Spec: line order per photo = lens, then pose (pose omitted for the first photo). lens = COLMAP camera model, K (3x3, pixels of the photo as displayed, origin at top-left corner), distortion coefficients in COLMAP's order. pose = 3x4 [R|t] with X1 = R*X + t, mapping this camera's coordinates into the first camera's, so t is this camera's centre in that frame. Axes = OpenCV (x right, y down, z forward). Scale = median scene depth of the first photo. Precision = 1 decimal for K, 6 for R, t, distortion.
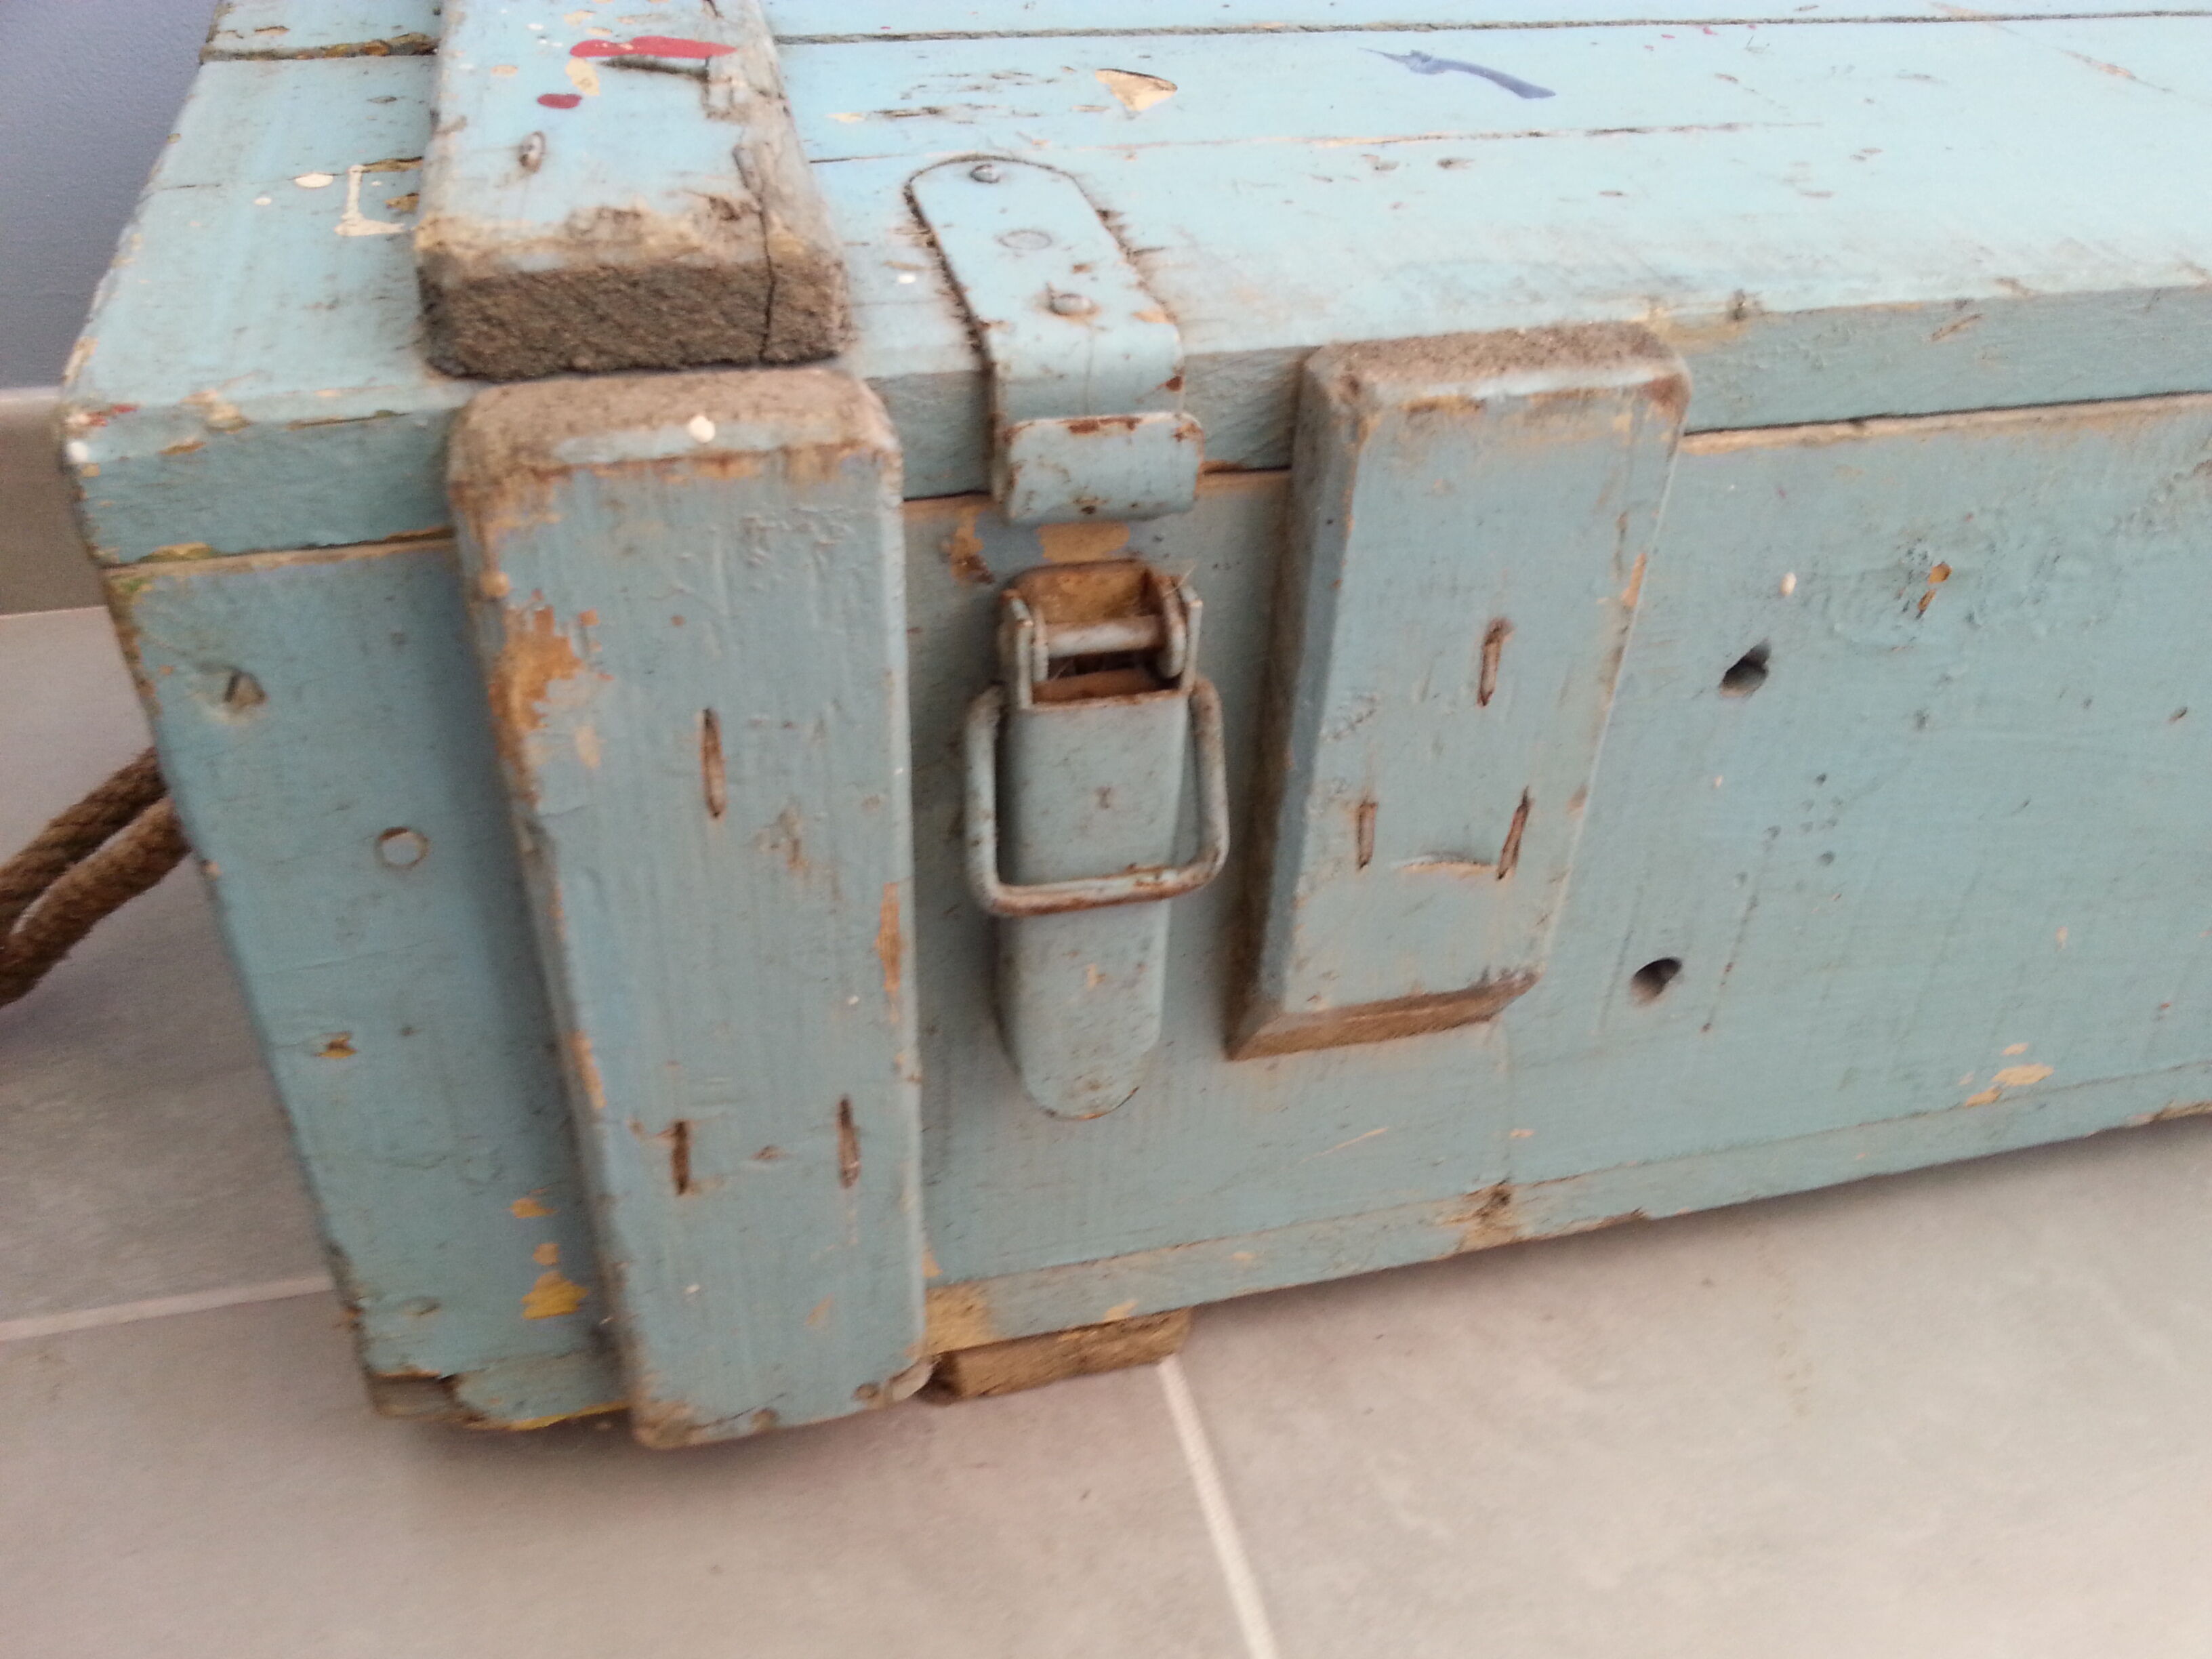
lens RADIAL K [[1794.7, 0, 1115.4], [0, 1794.7, 831.8], [0, 0, 1]] dist [0.011197, -0.063915]
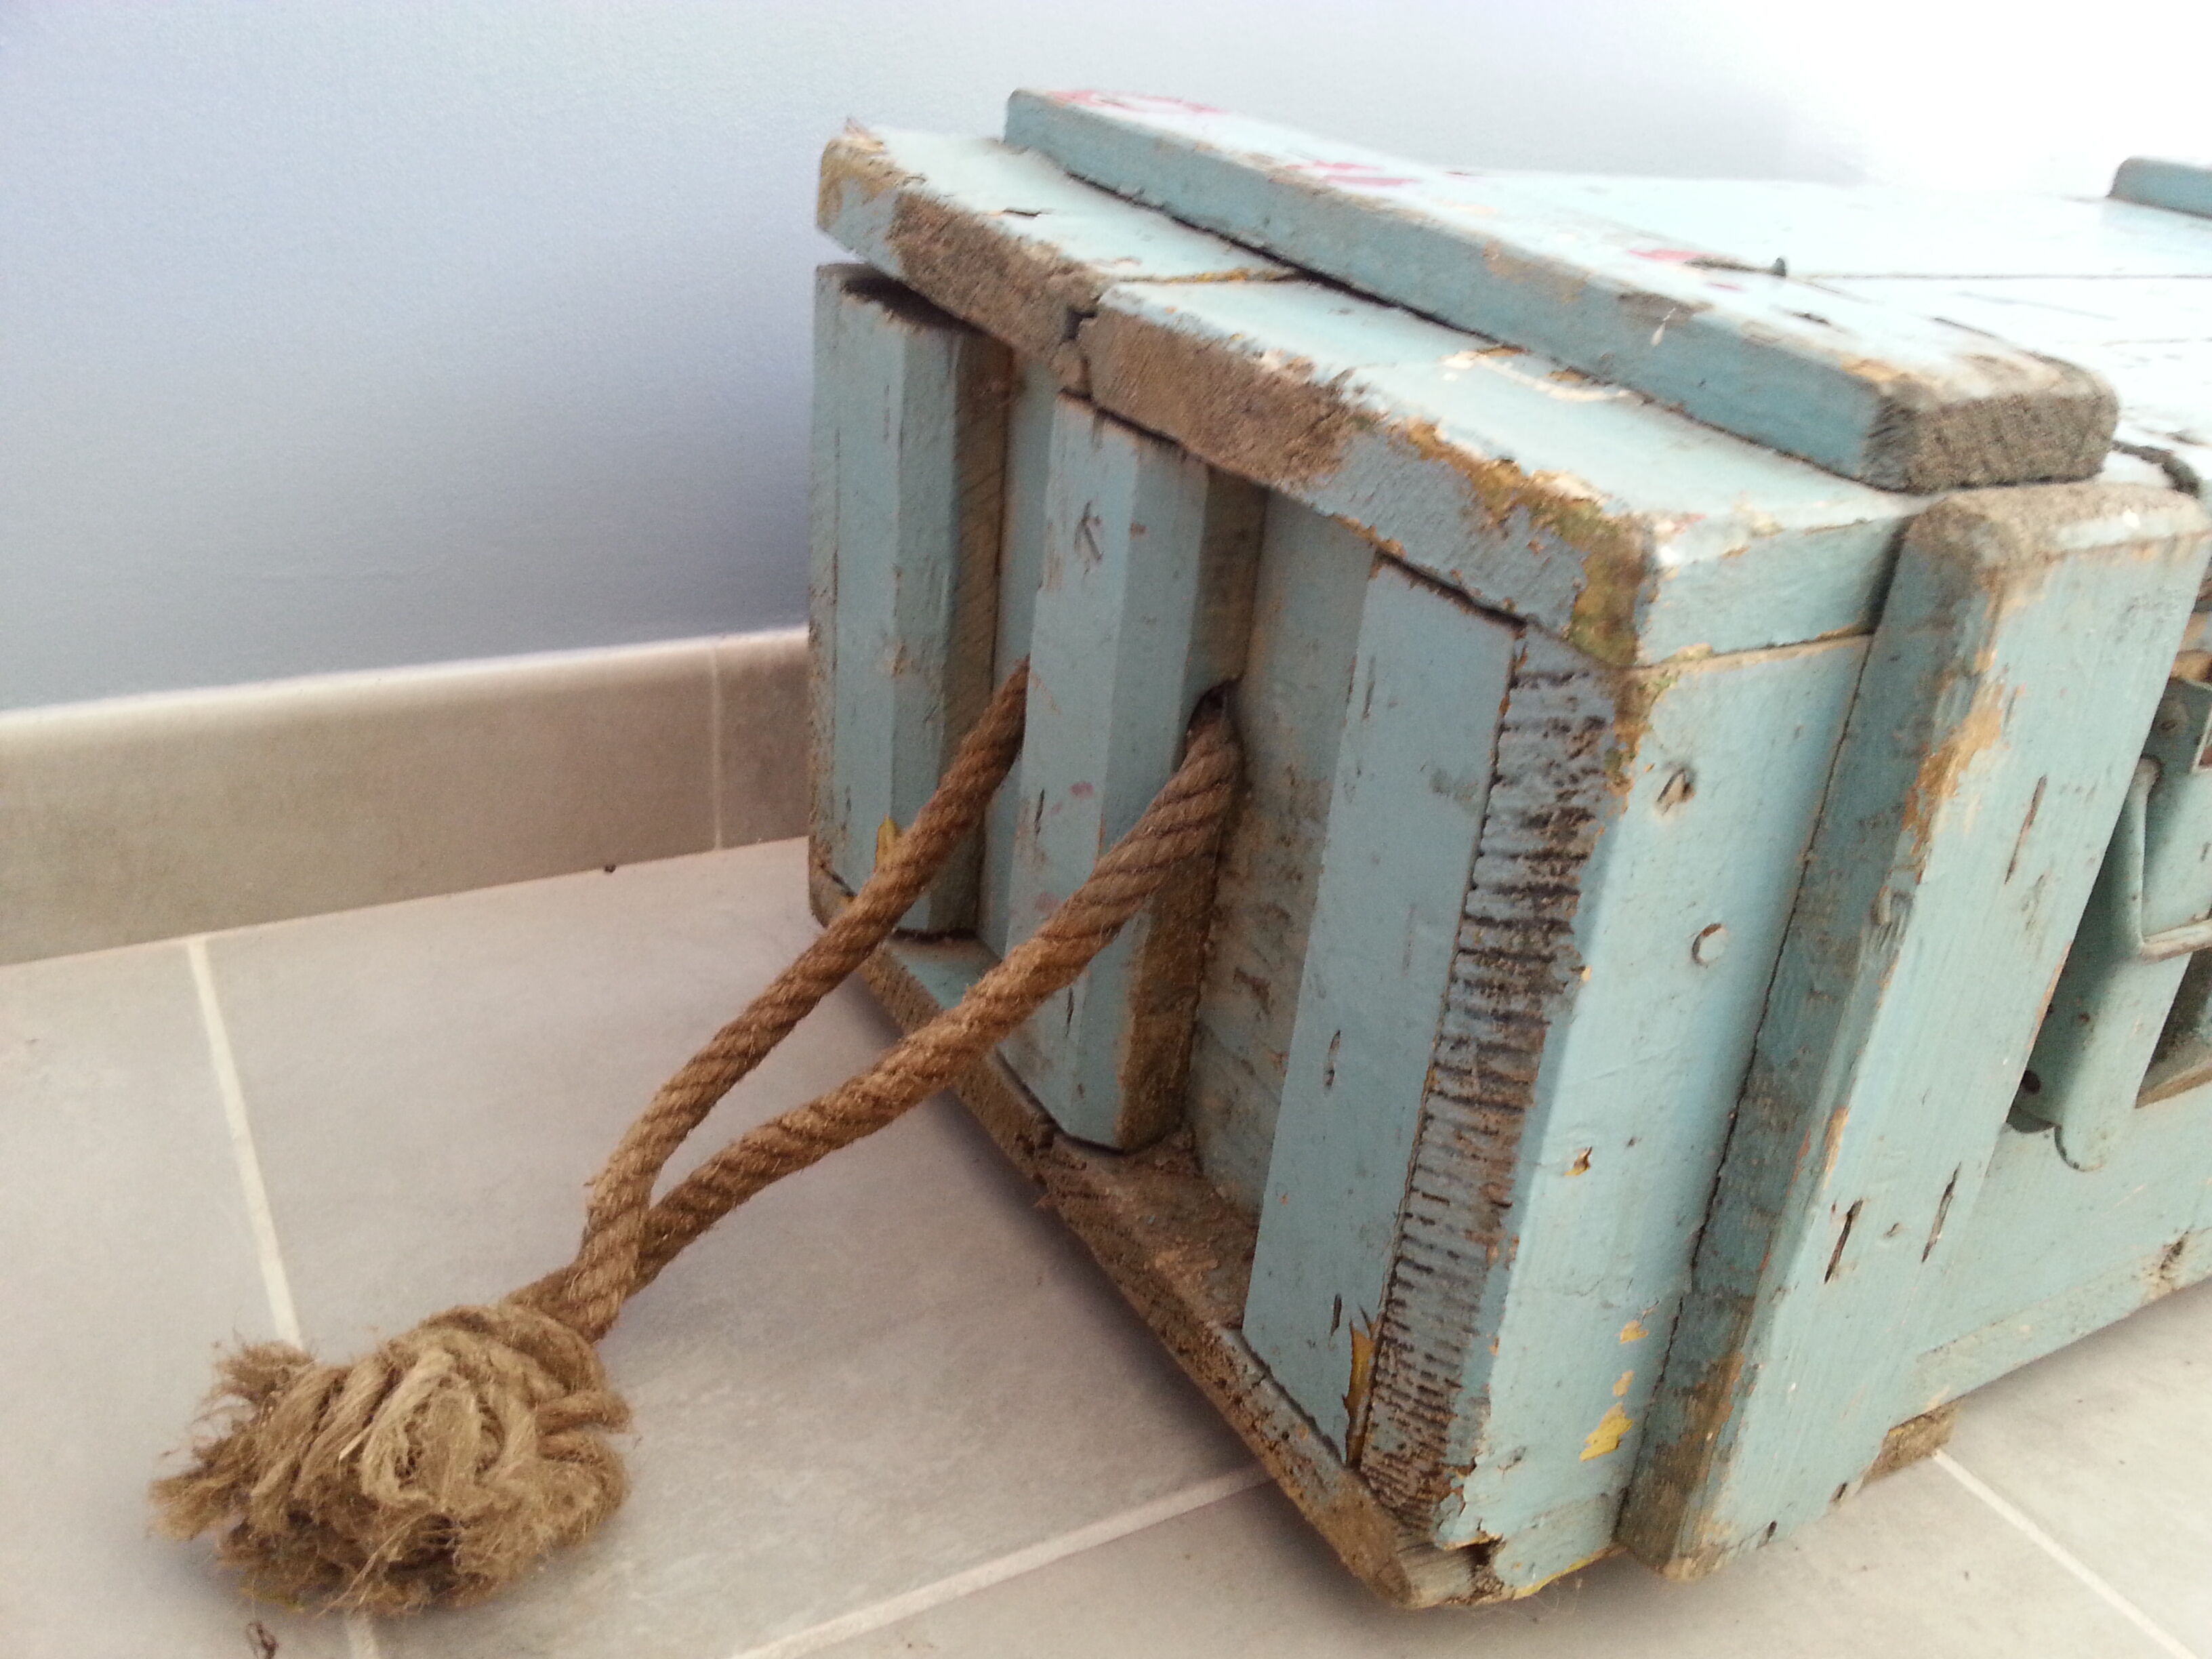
lens RADIAL K [[1794.7, 0, 1099.4], [0, 1794.7, 843.6], [0, 0, 1]] dist [0.011197, -0.063915]
pose [[0.967512, -0.077686, 0.240595, -1.052198], [0.118229, 0.980183, -0.158946, 0.080680], [-0.223479, 0.182227, 0.957523, 0.055996]]
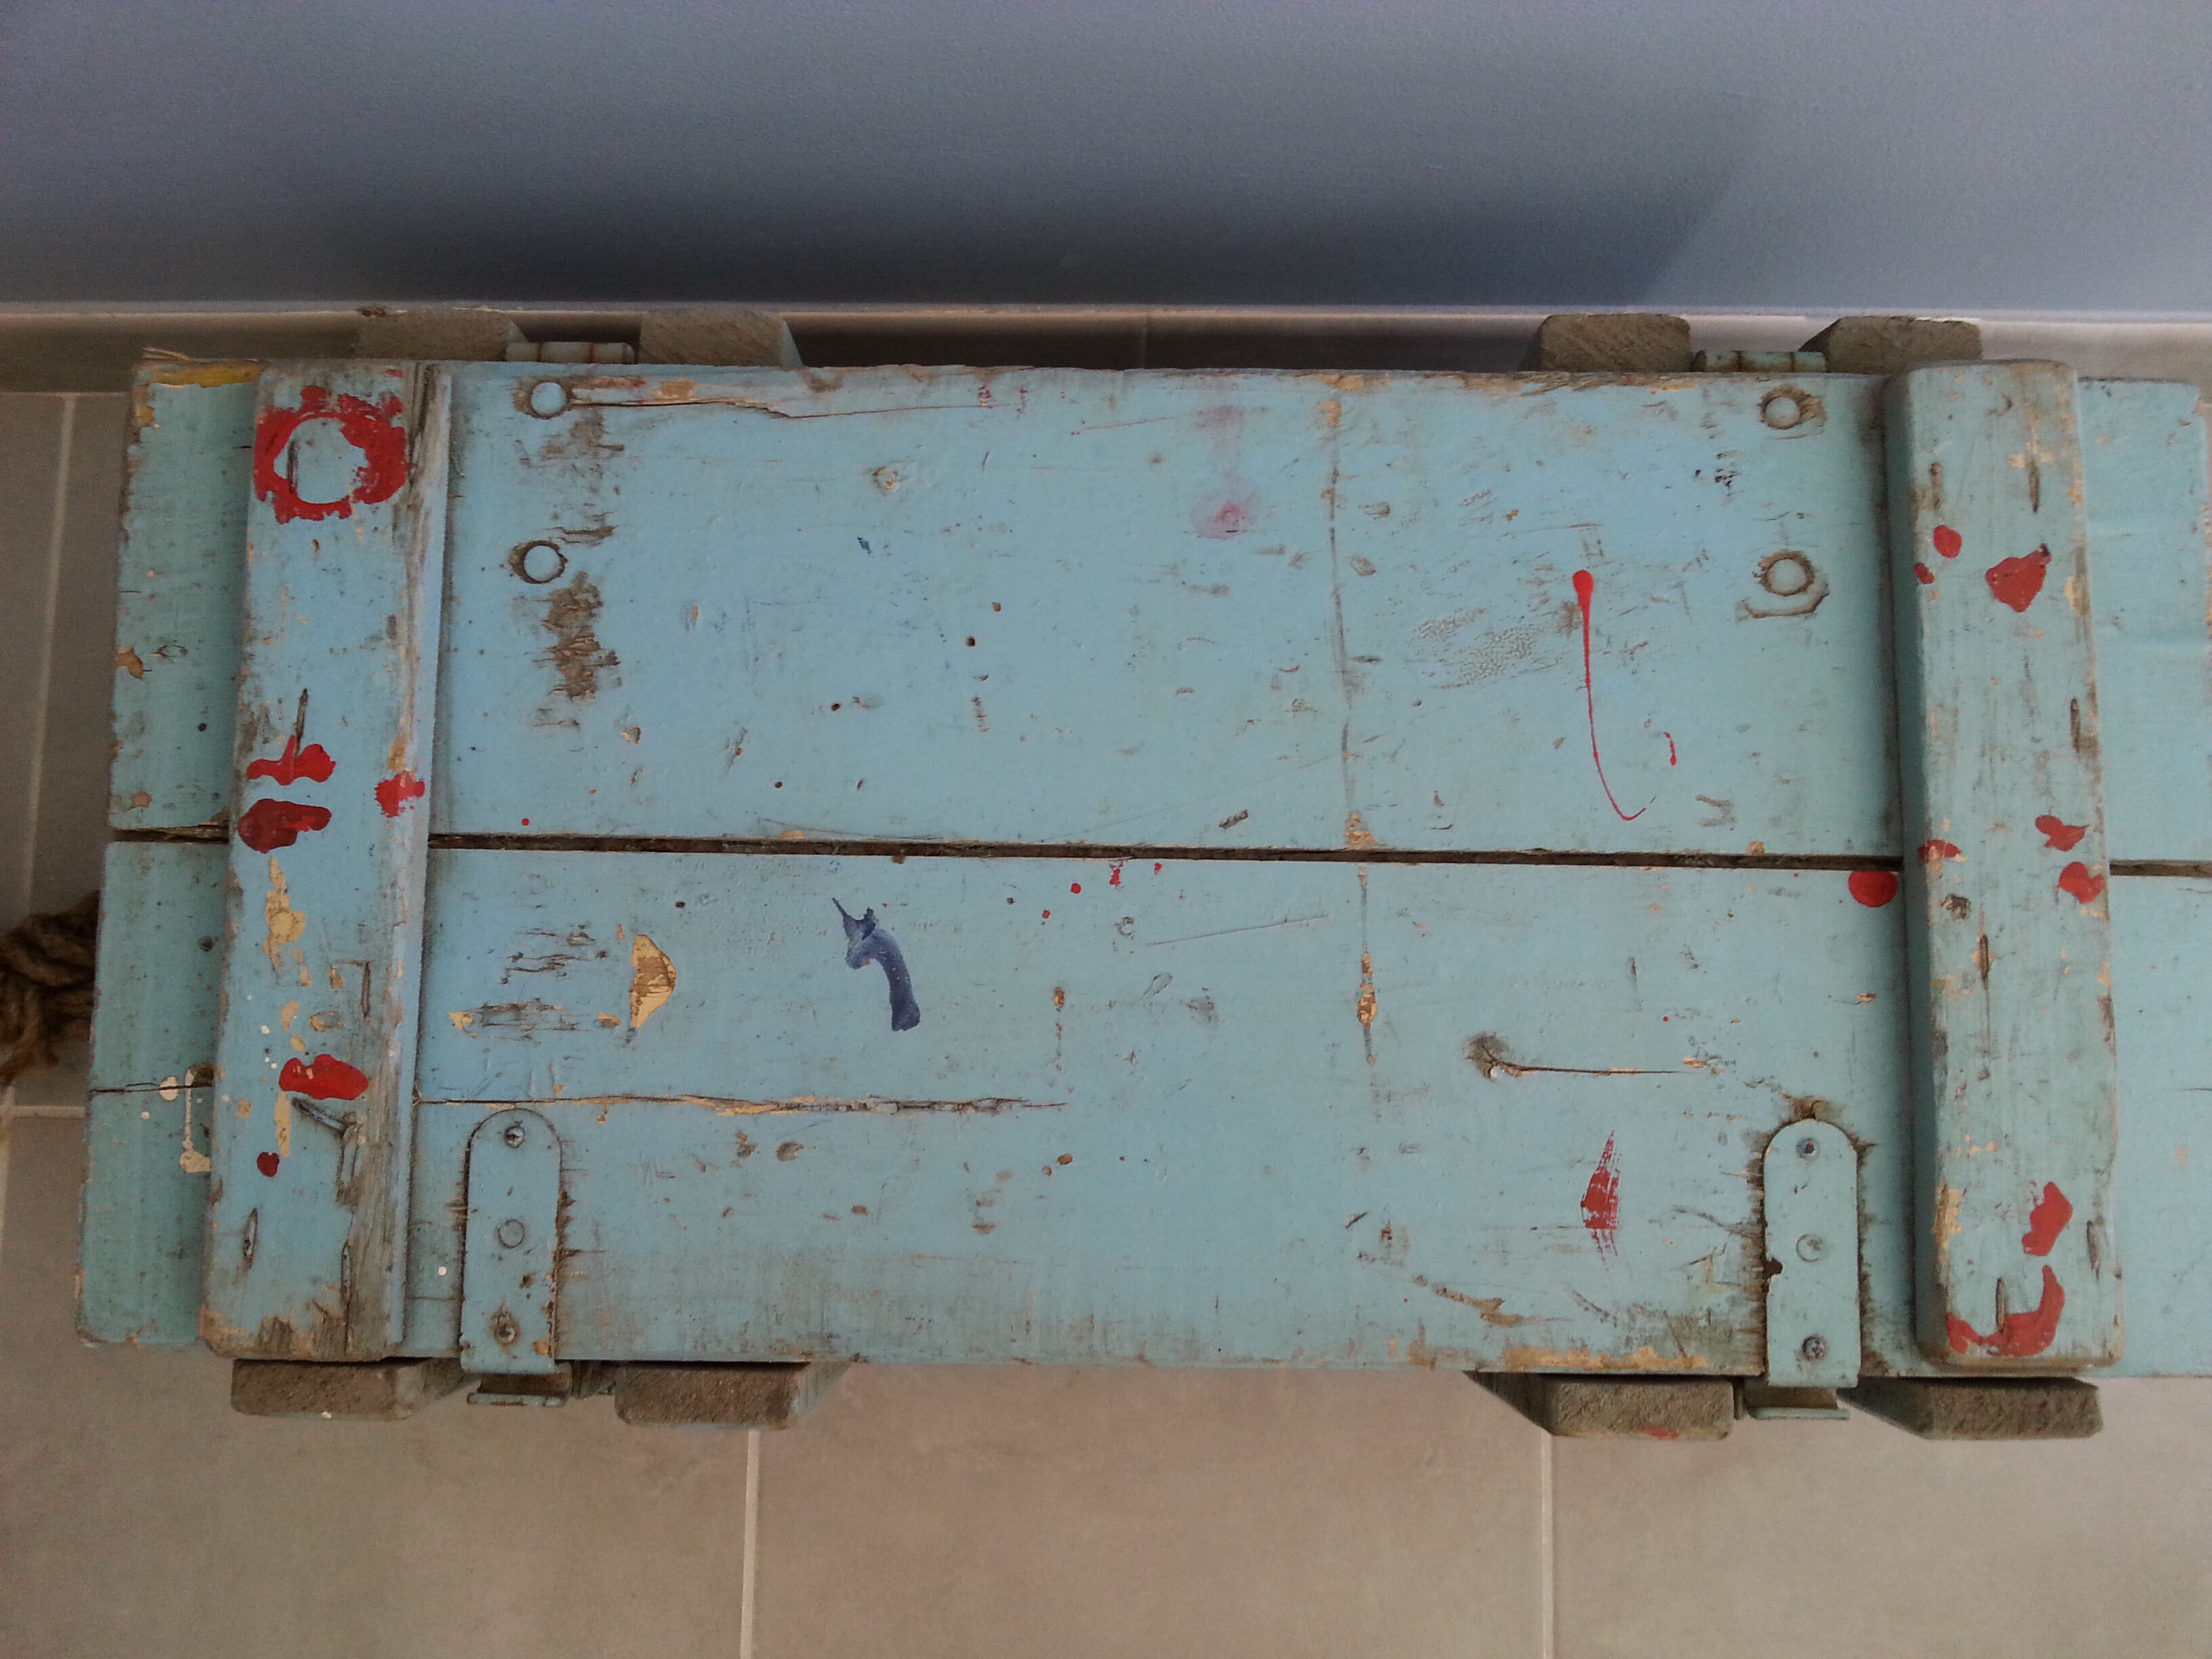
lens RADIAL K [[1794.7, 0, 1102.8], [0, 1794.7, 836.1], [0, 0, 1]] dist [0.011197, -0.063915]
pose [[0.963581, 0.253056, -0.086451, 0.670055], [-0.120903, 0.700613, 0.703224, -2.221267], [0.238524, -0.667161, 0.705693, 0.076466]]
